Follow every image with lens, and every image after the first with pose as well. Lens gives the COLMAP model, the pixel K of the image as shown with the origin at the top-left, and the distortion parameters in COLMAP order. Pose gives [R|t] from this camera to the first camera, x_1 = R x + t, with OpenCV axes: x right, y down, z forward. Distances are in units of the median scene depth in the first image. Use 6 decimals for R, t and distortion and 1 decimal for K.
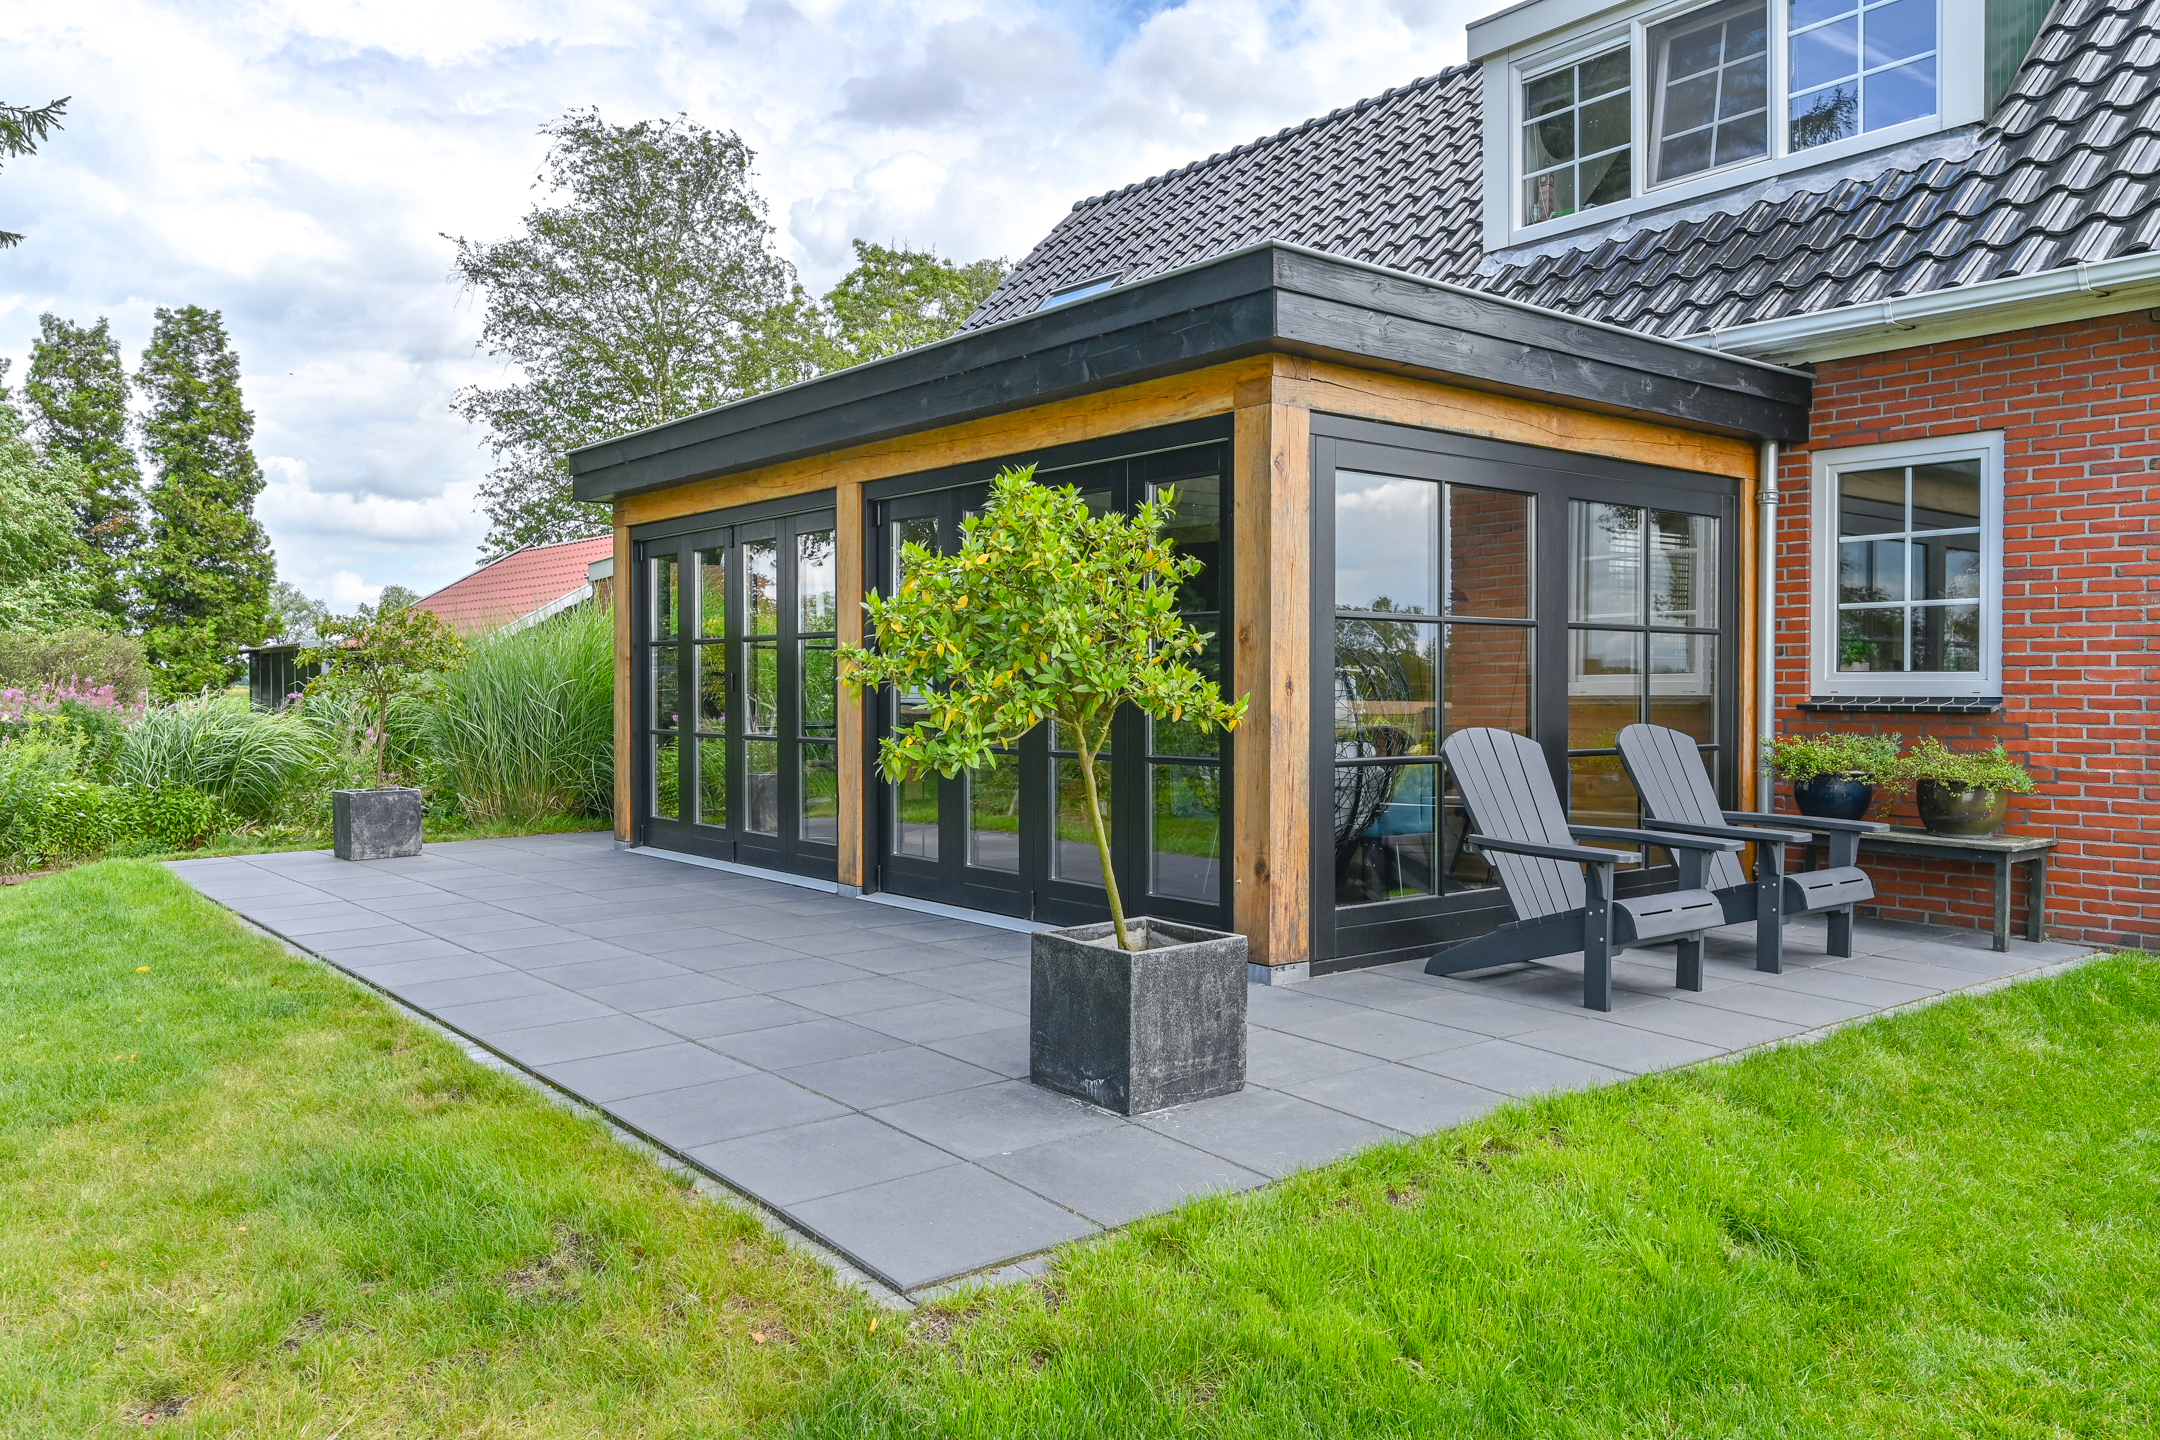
lens RADIAL K [[1561.1, 0, 1115.5], [0, 1561.1, 699.1], [0, 0, 1]] dist [-0.000710, 0.009713]
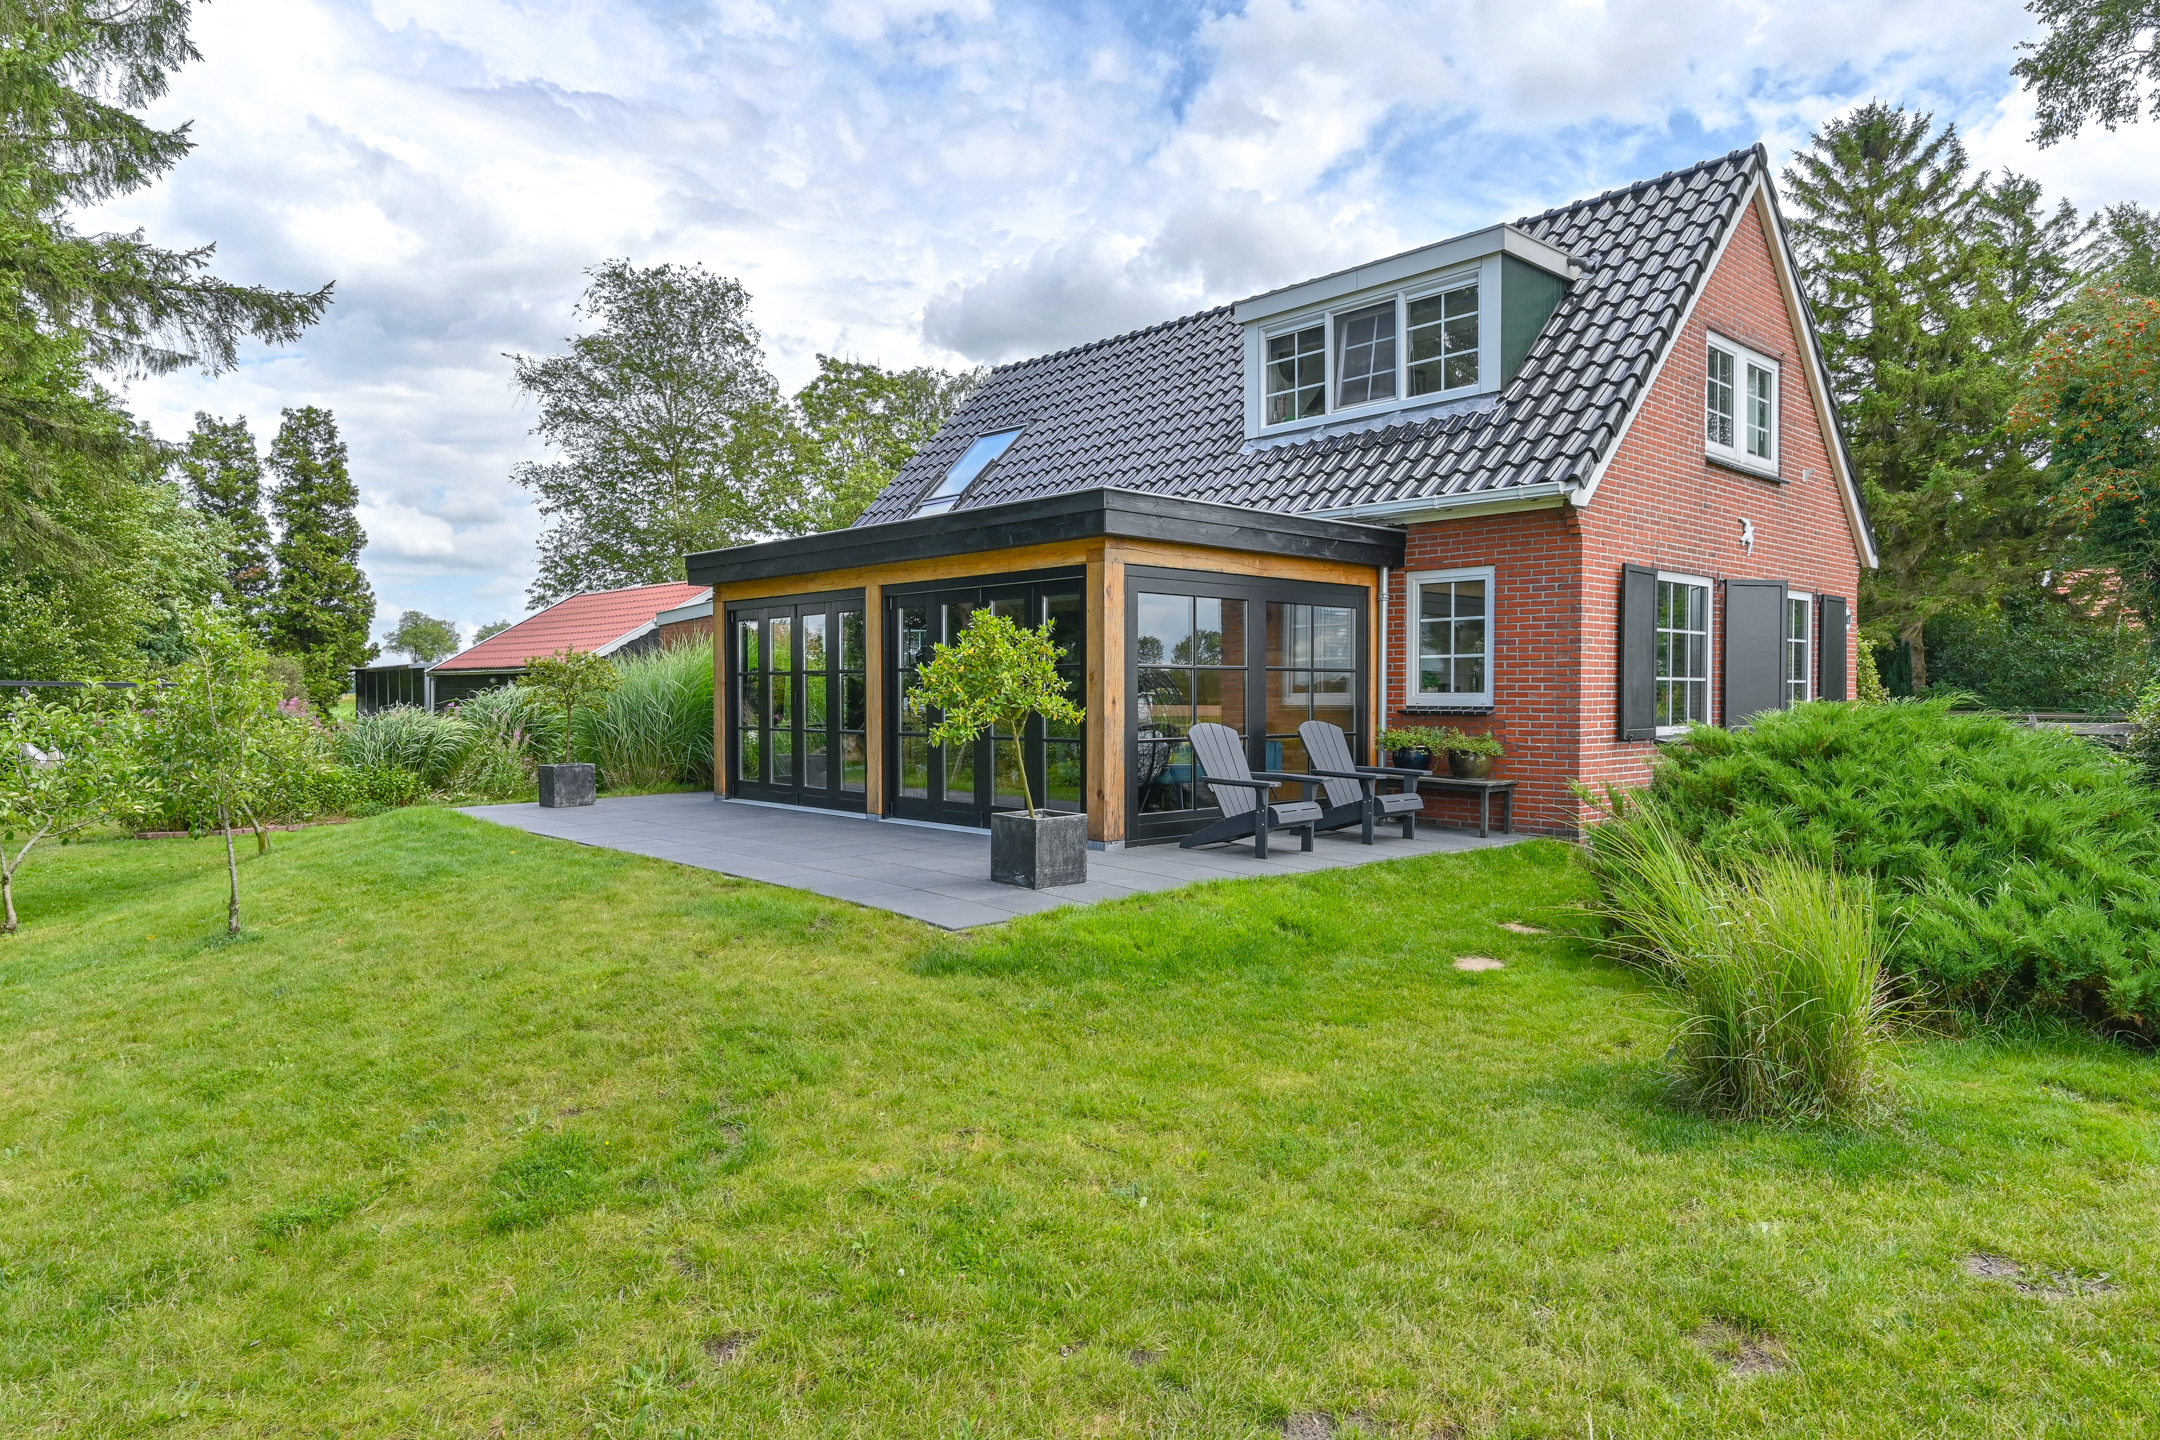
lens RADIAL K [[1304.5, 0, 1092.9], [0, 1304.5, 712.3], [0, 0, 1]] dist [0.001388, 0.000865]
pose [[0.998319, -0.002417, 0.057903, -0.007276], [0.002031, 0.999975, 0.006720, -0.004148], [-0.057918, -0.006591, 0.998300, -0.391197]]
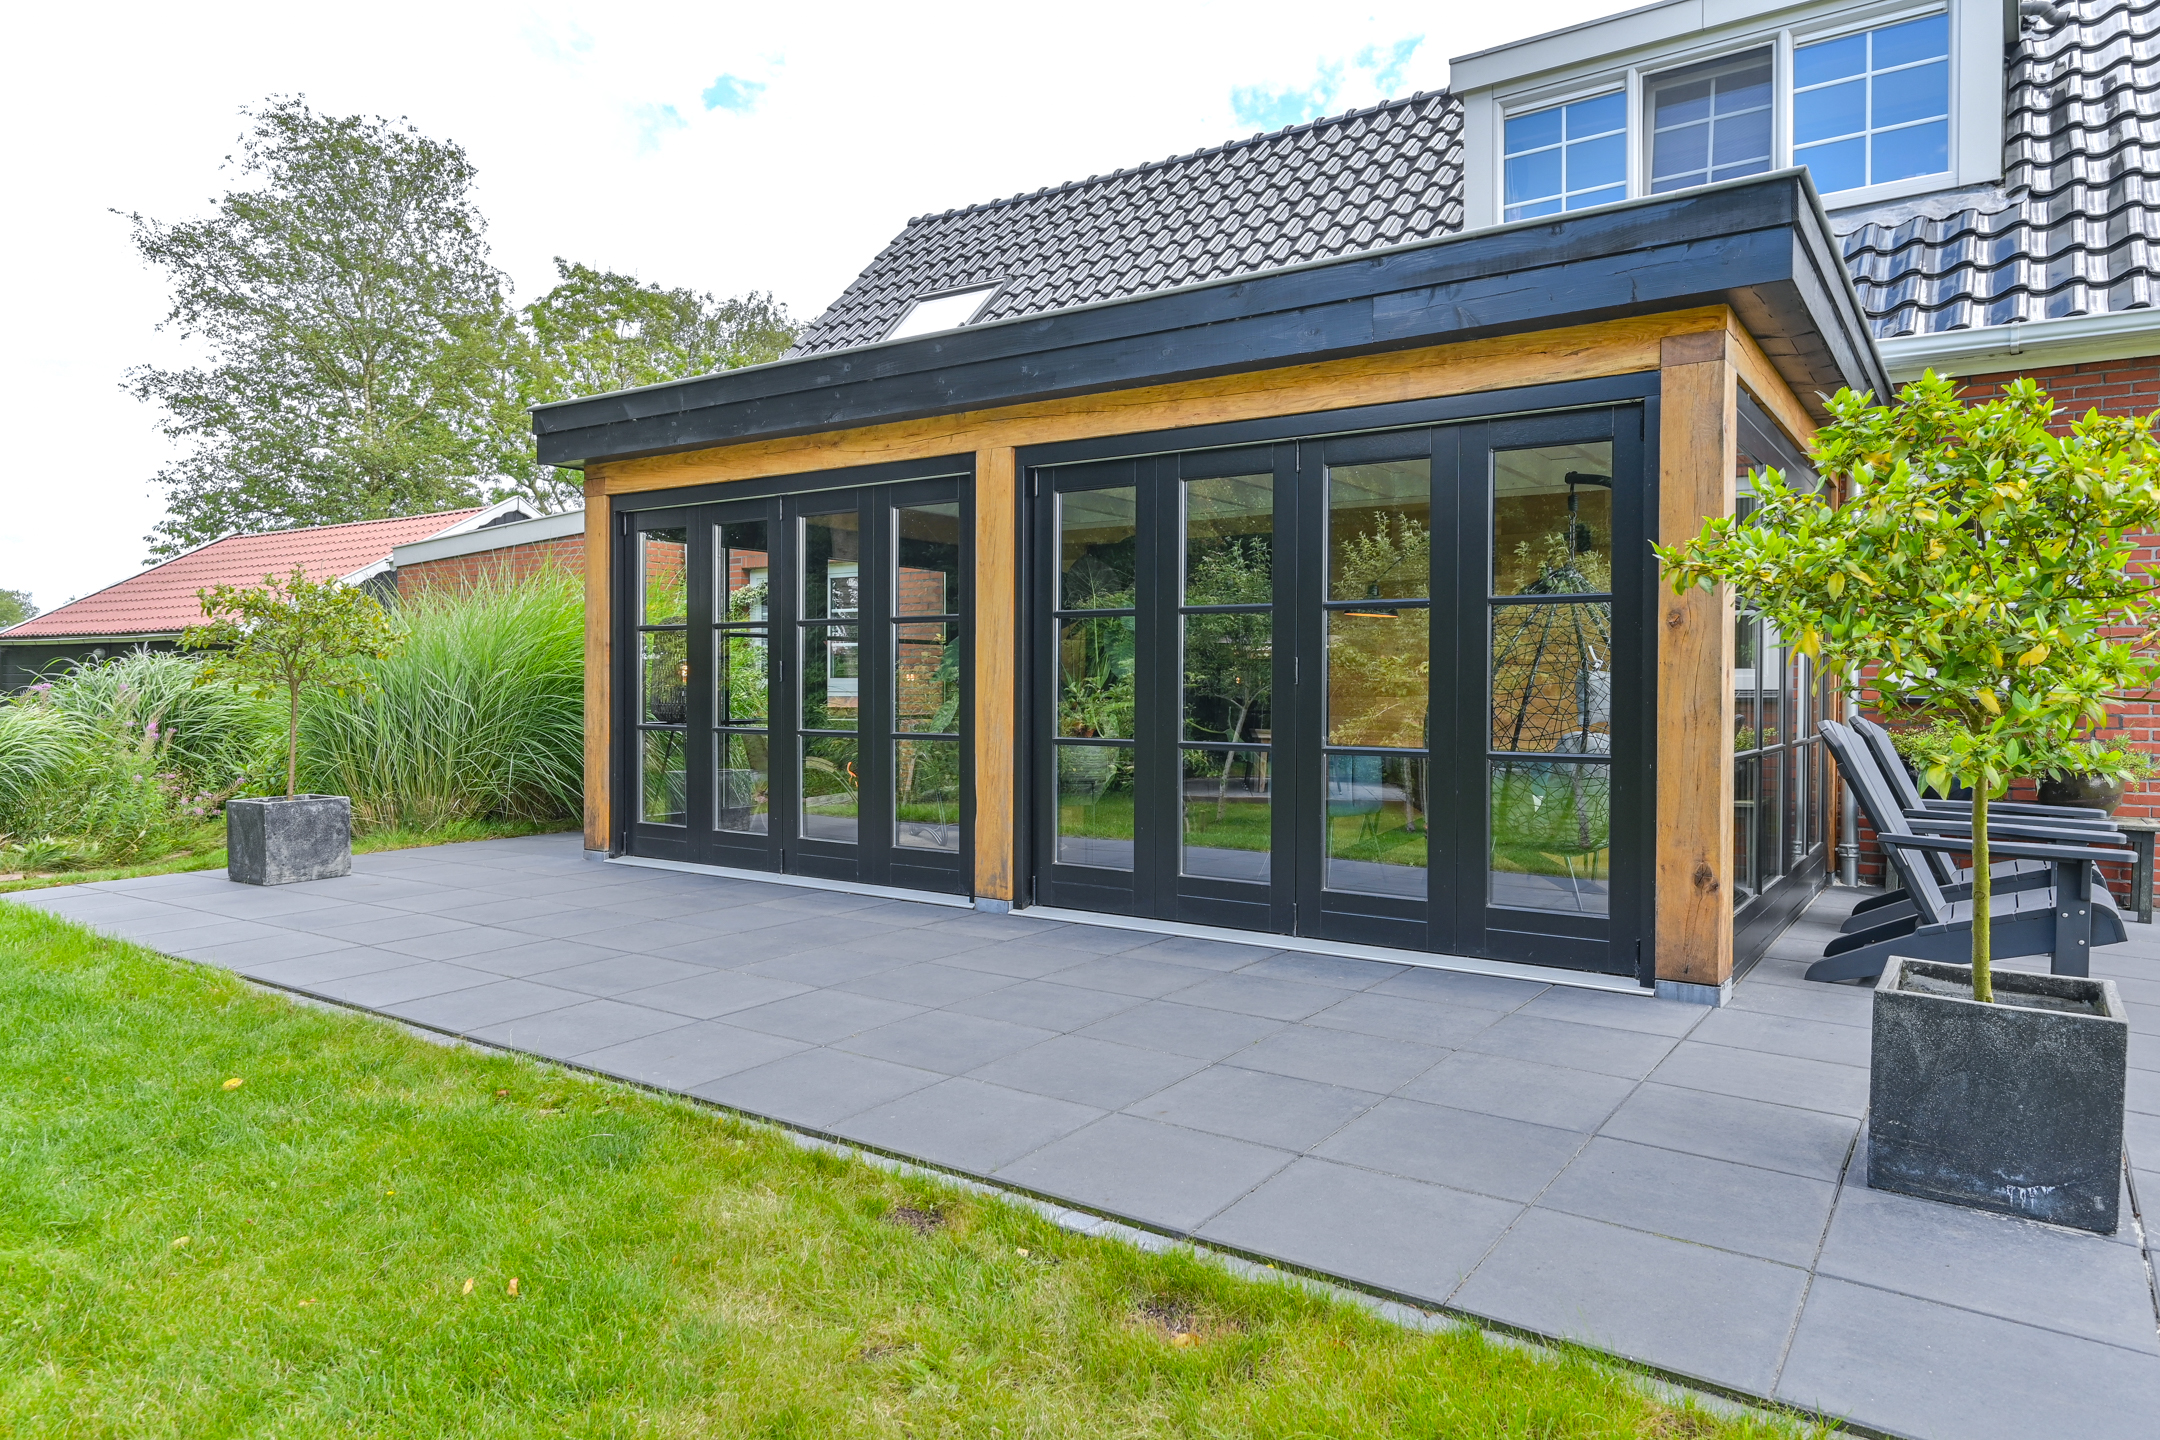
lens RADIAL K [[1304.5, 0, 1081.1], [0, 1304.5, 691.5], [0, 0, 1]] dist [0.001388, 0.000865]
pose [[0.960642, 0.002788, 0.277775, -0.268276], [-0.001922, 0.999992, -0.003391, 0.002796], [-0.277782, 0.002724, 0.960640, 0.220059]]
